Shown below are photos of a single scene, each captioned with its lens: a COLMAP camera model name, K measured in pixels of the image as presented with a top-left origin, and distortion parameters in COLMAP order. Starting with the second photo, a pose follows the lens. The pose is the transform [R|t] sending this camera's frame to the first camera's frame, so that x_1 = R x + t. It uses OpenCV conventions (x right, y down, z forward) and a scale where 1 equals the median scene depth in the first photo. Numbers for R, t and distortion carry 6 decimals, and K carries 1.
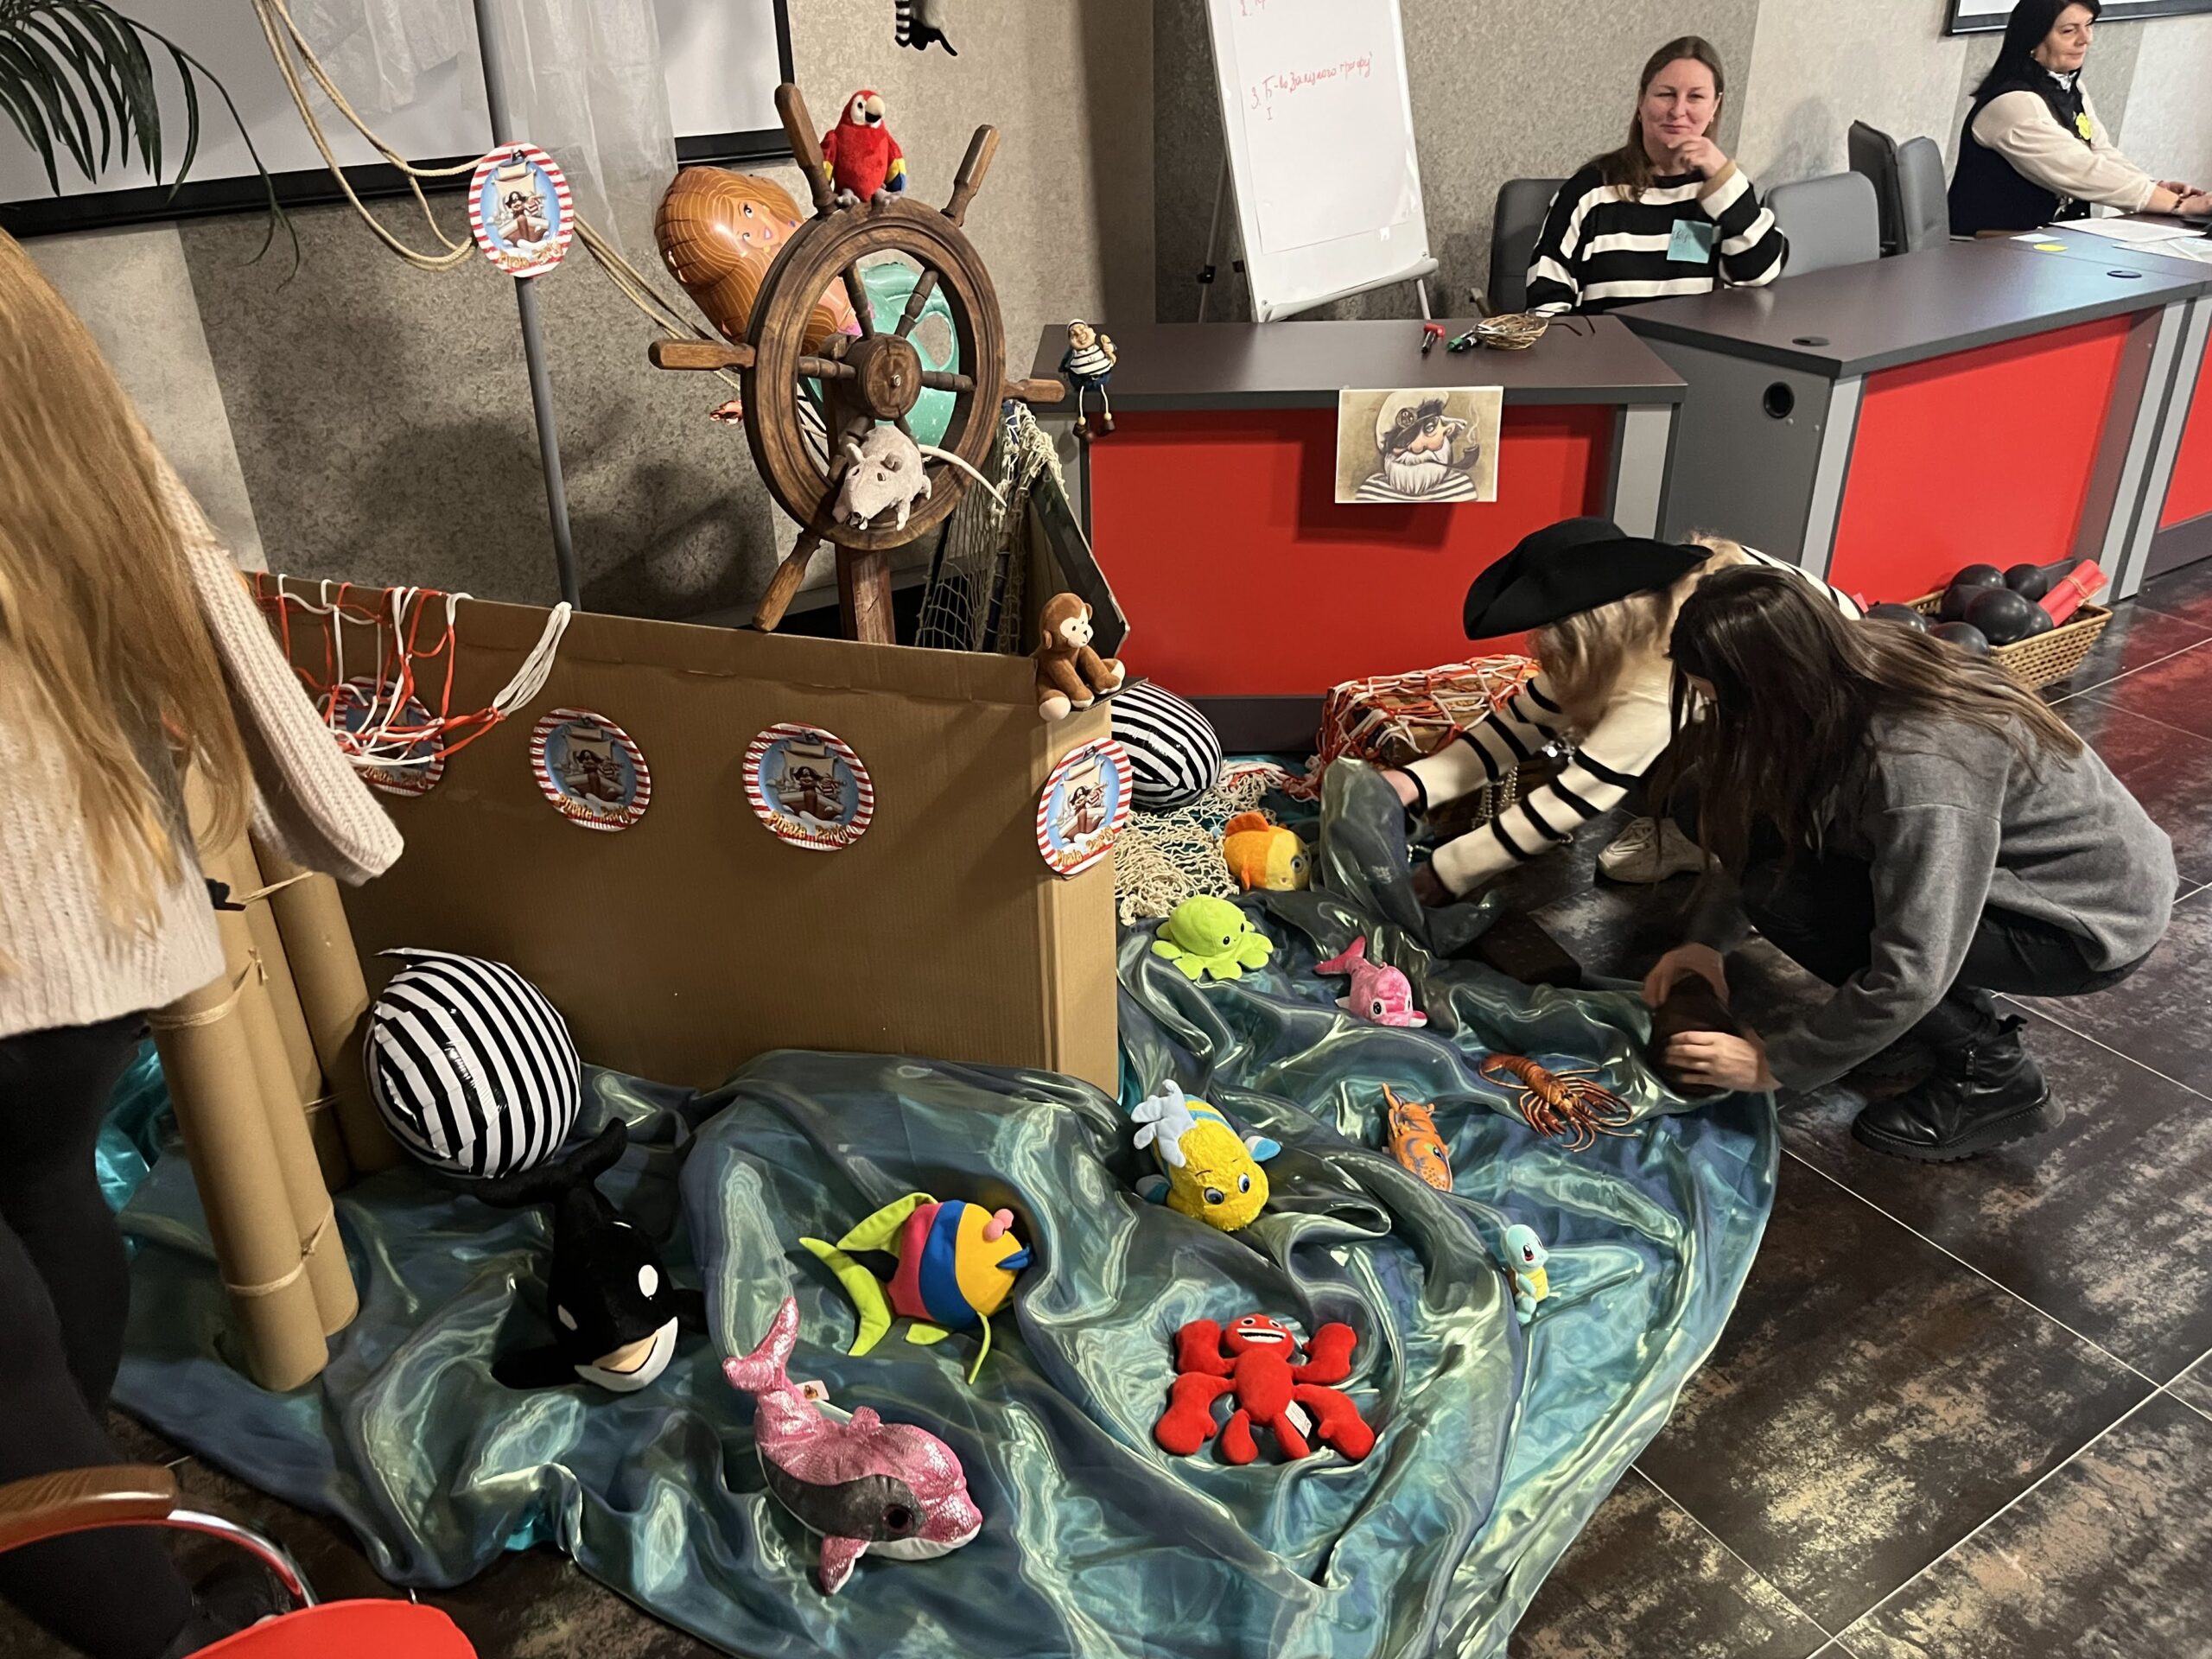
lens RADIAL K [[1724.1, 0, 1105.9], [0, 1724.1, 829.8], [0, 0, 1]] dist [0.029346, 0.000594]
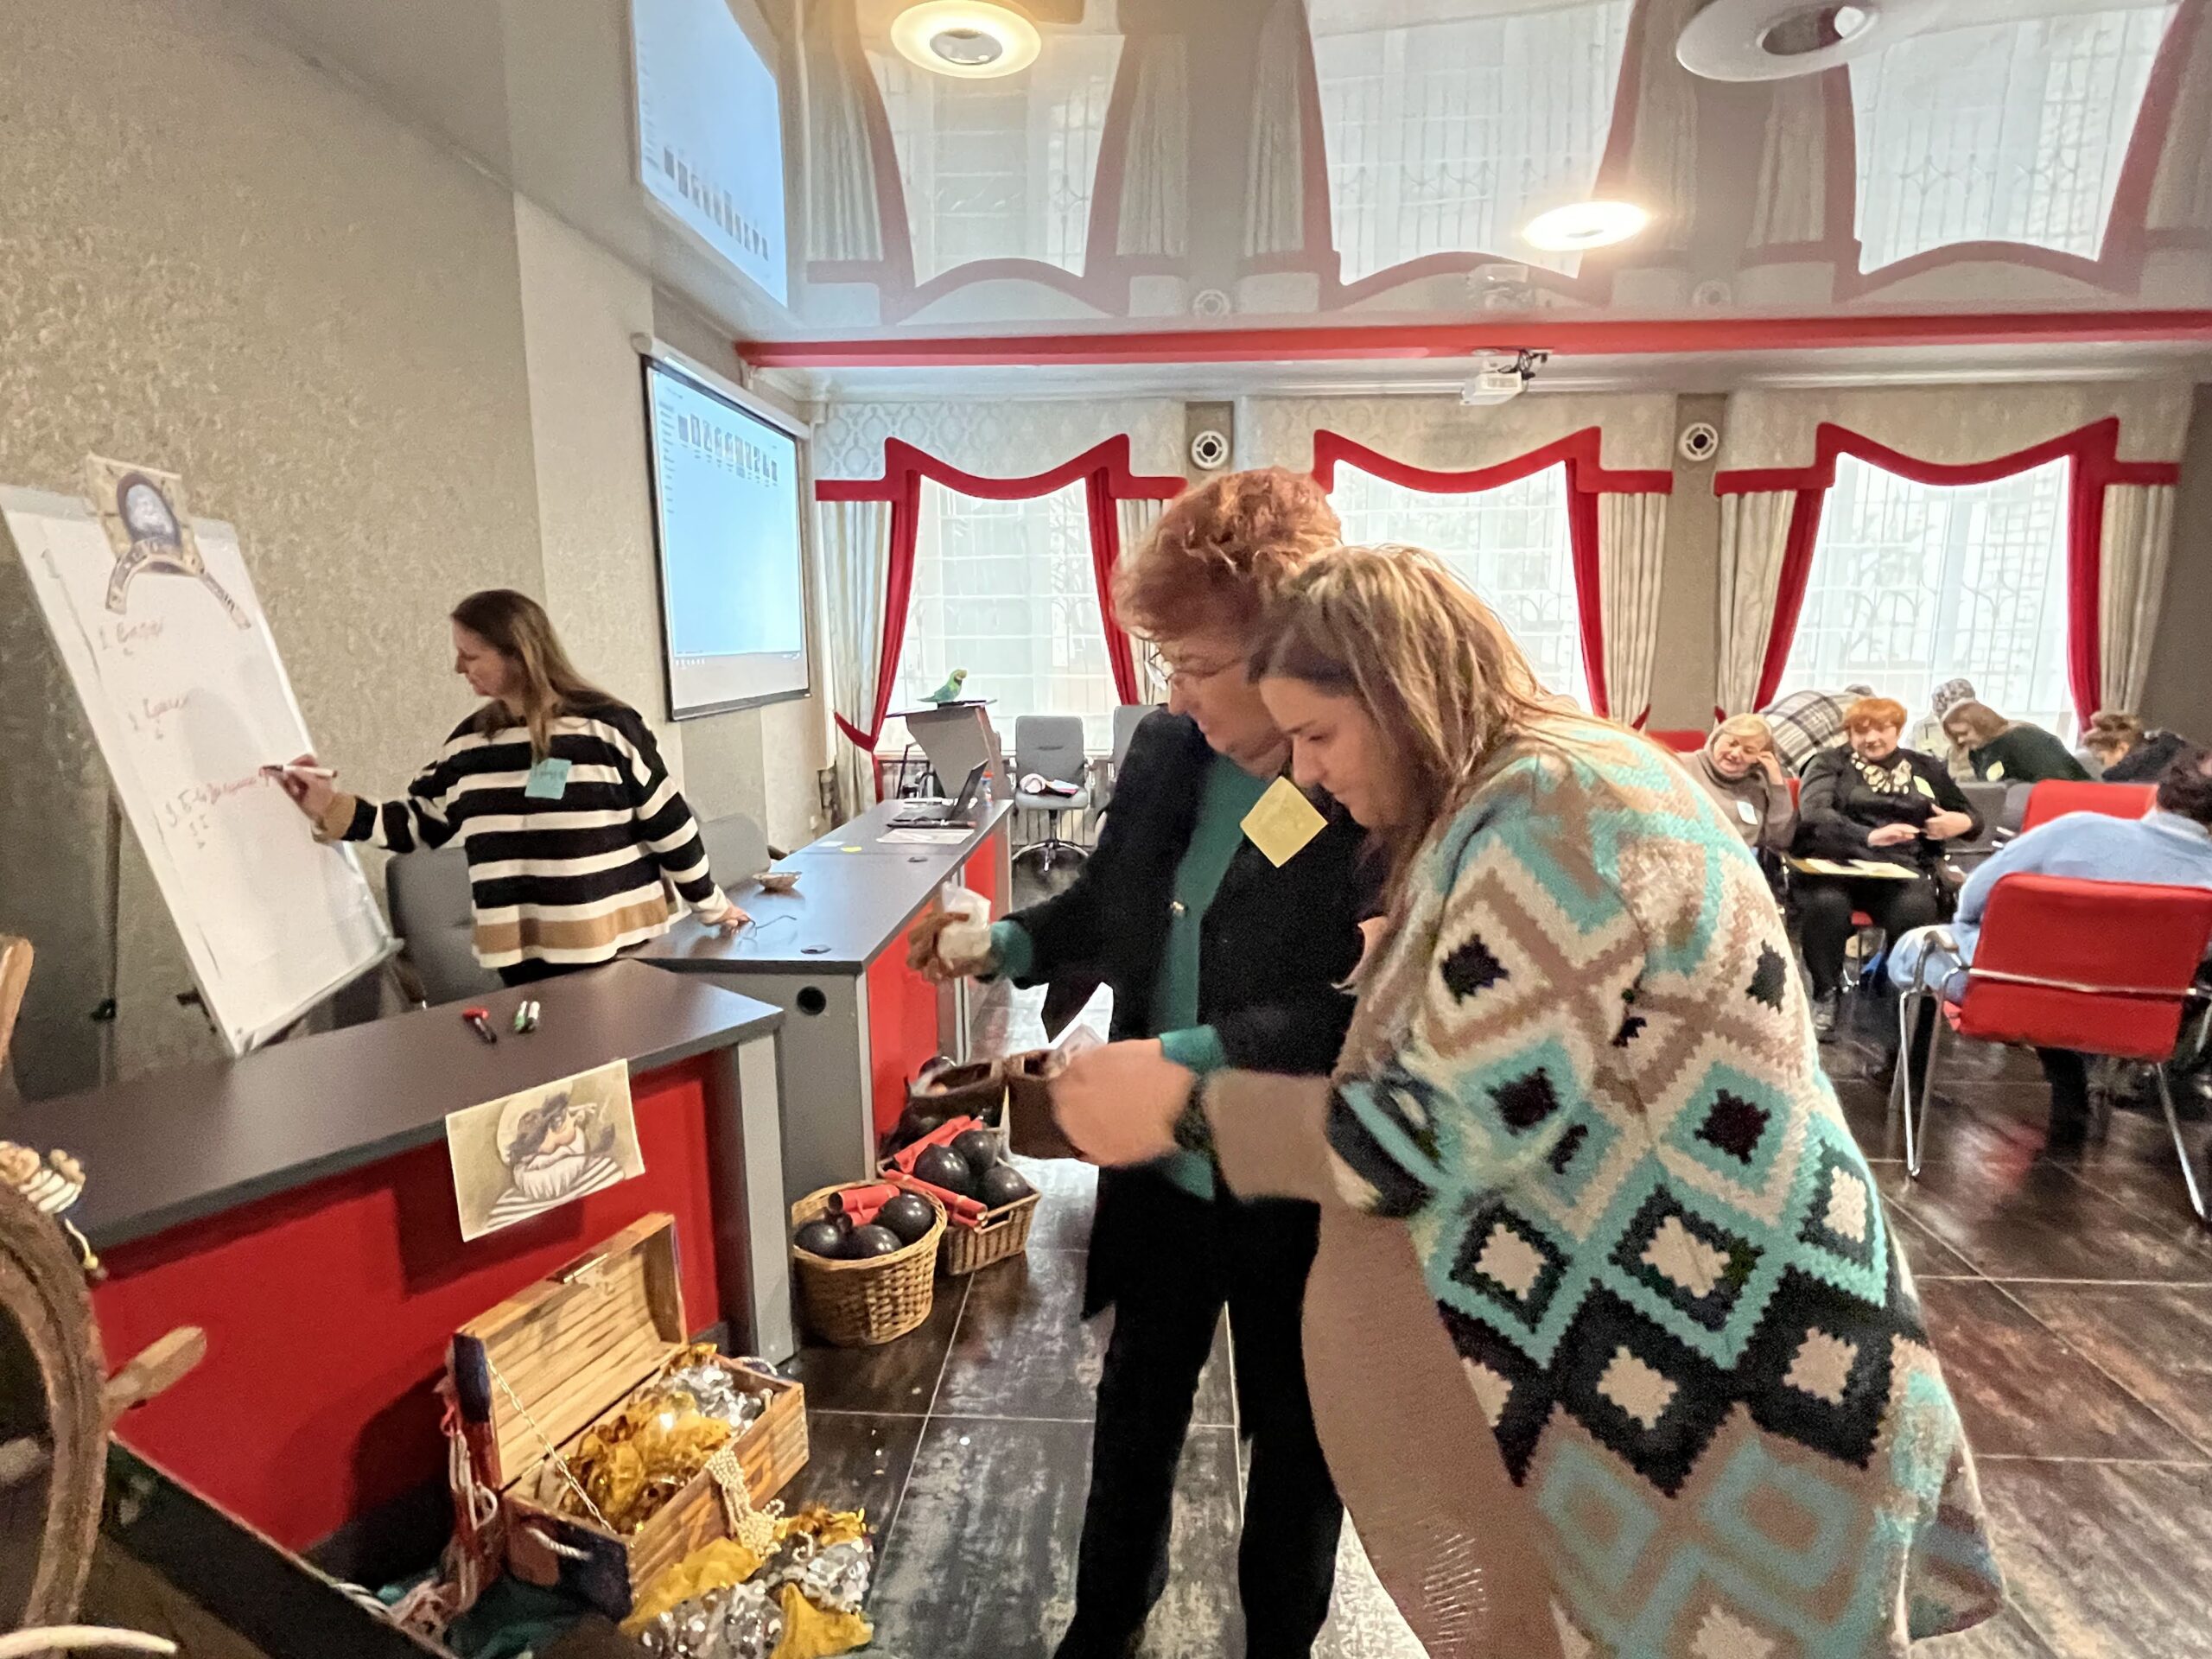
lens RADIAL K [[1112.3, 0, 1104.1], [0, 1112.3, 832.9], [0, 0, 1]] dist [-0.003702, -0.000466]
pose [[0.596217, -0.128199, 0.792521, -0.086335], [0.375298, 0.917170, -0.133976, -0.185391], [-0.709702, 0.377311, 0.594946, 0.385345]]
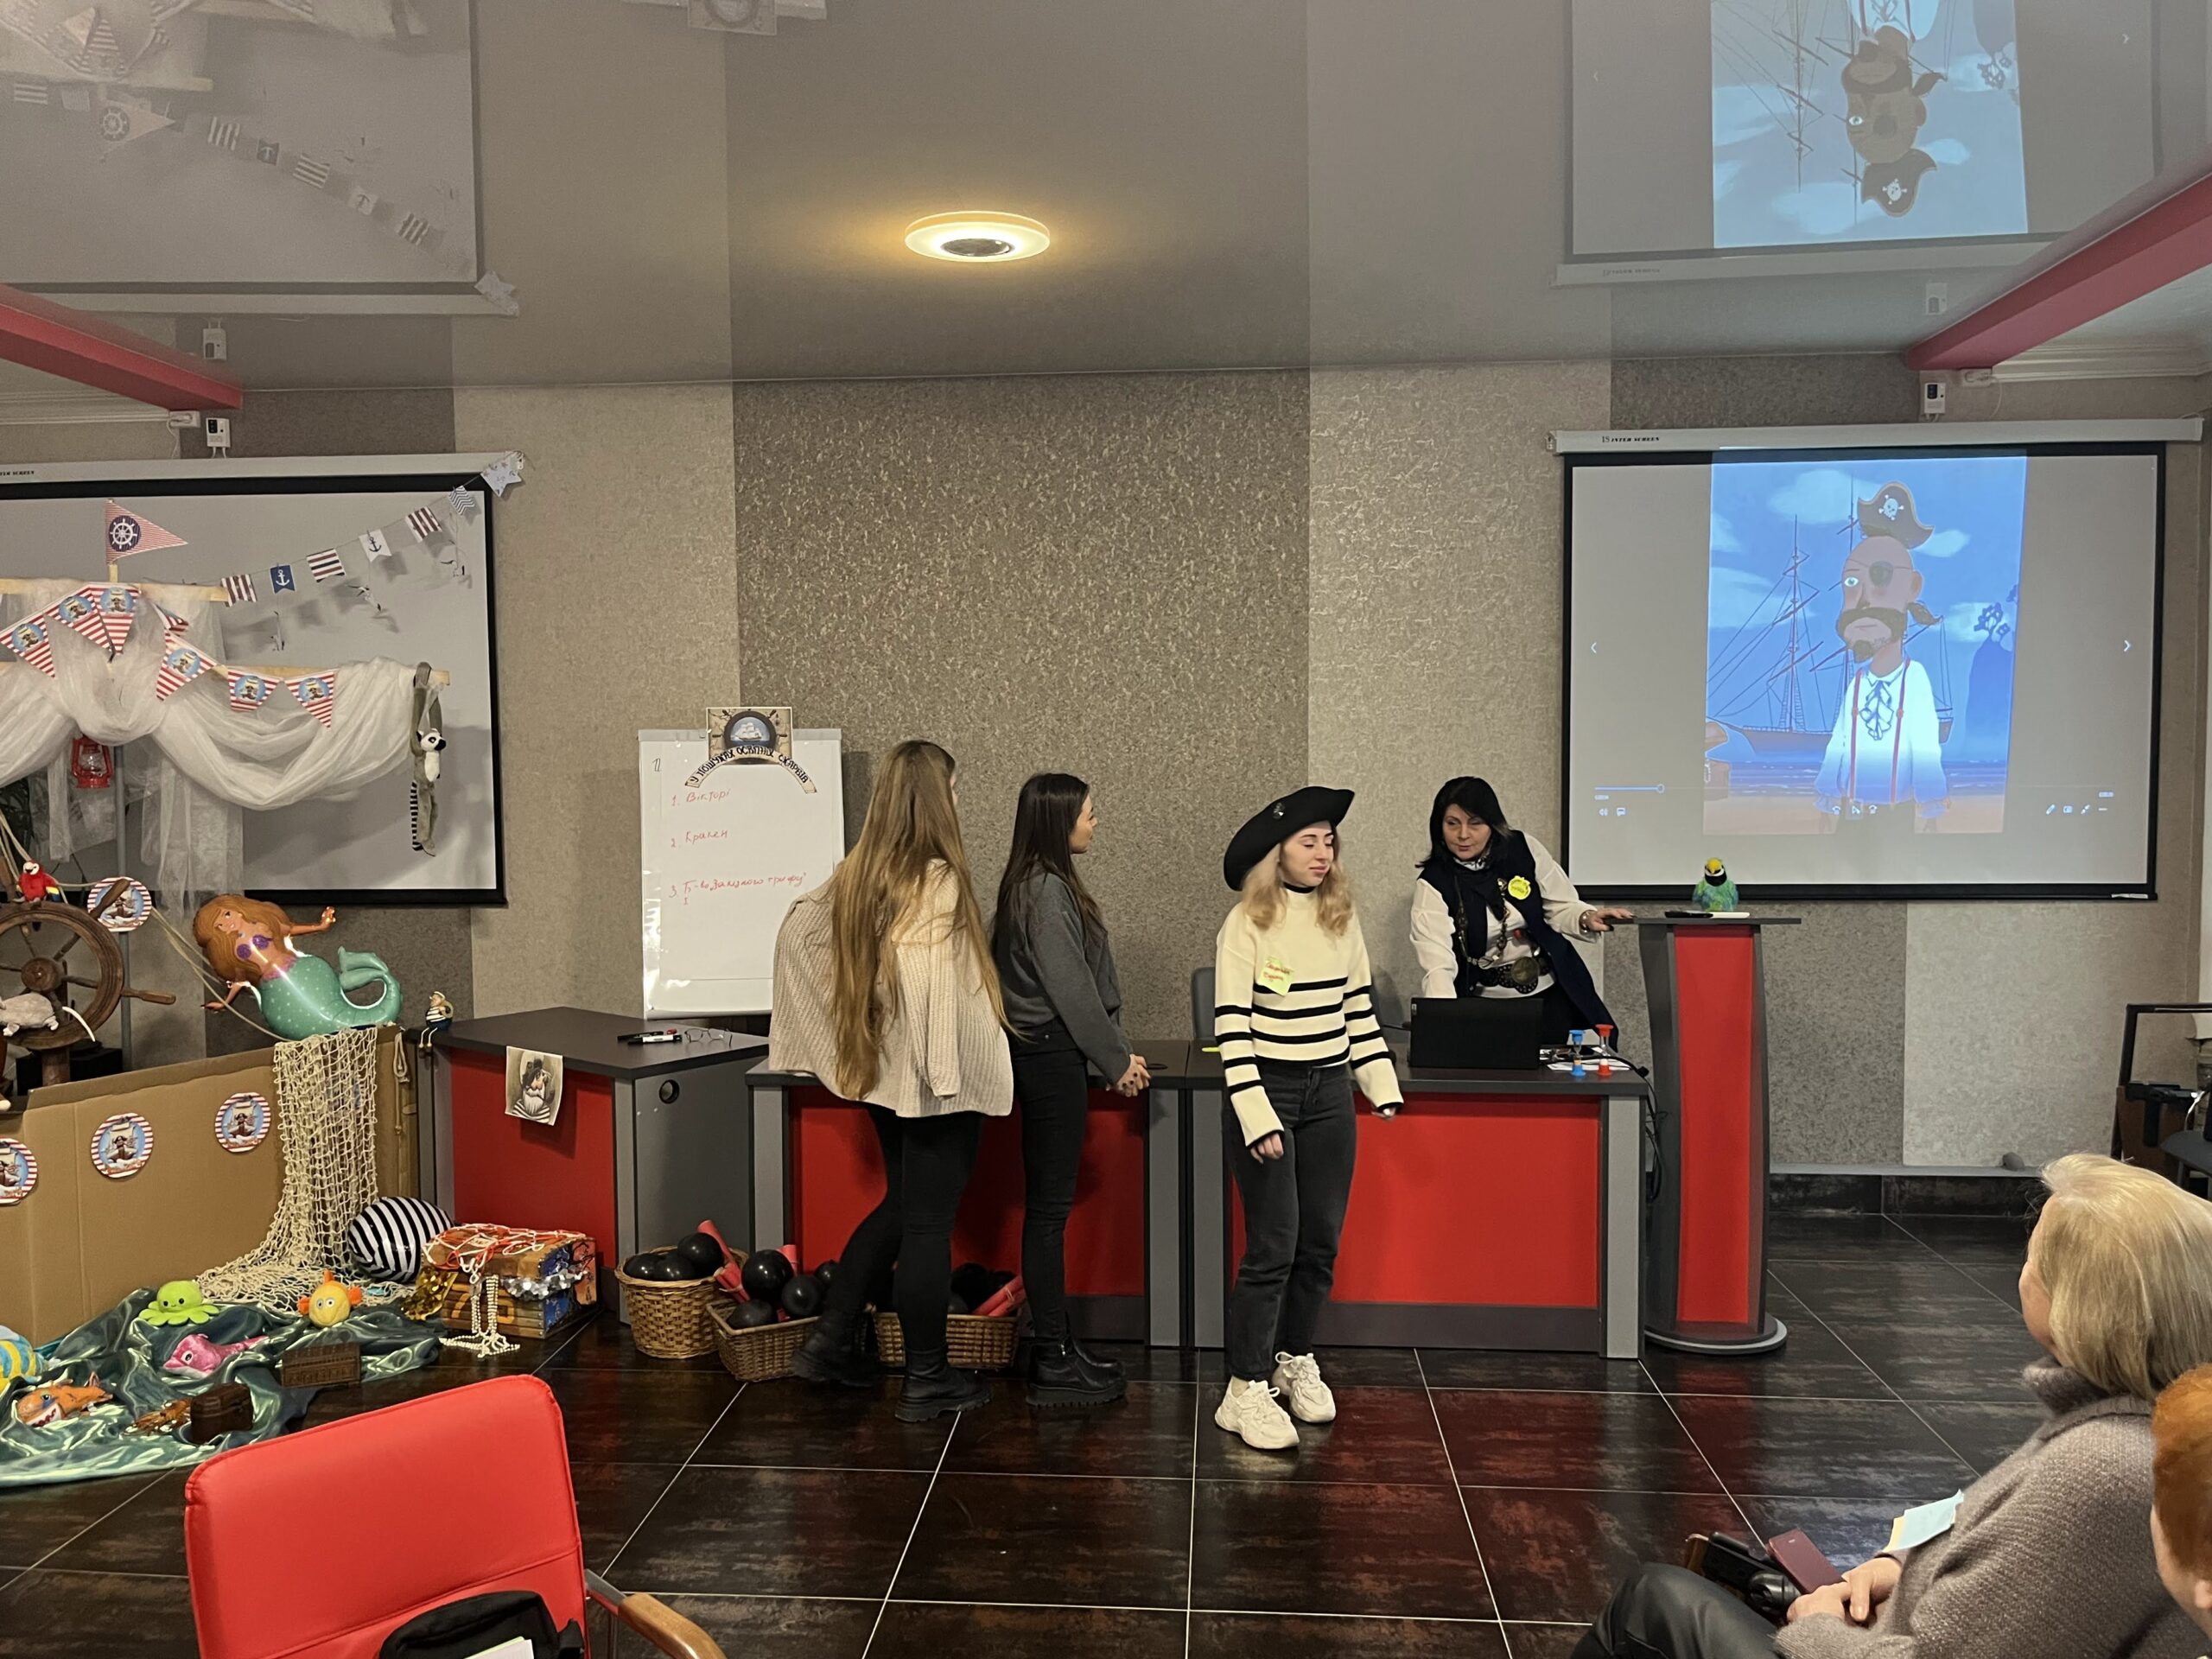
lens RADIAL K [[1724.1, 0, 1107.7], [0, 1724.1, 826.8], [0, 0, 1]] dist [0.029346, 0.000594]
pose [[0.803403, 0.046039, -0.593653, 1.589125], [-0.290915, 0.900259, -0.323885, -0.068900], [0.519531, 0.432913, 0.736664, -0.039005]]
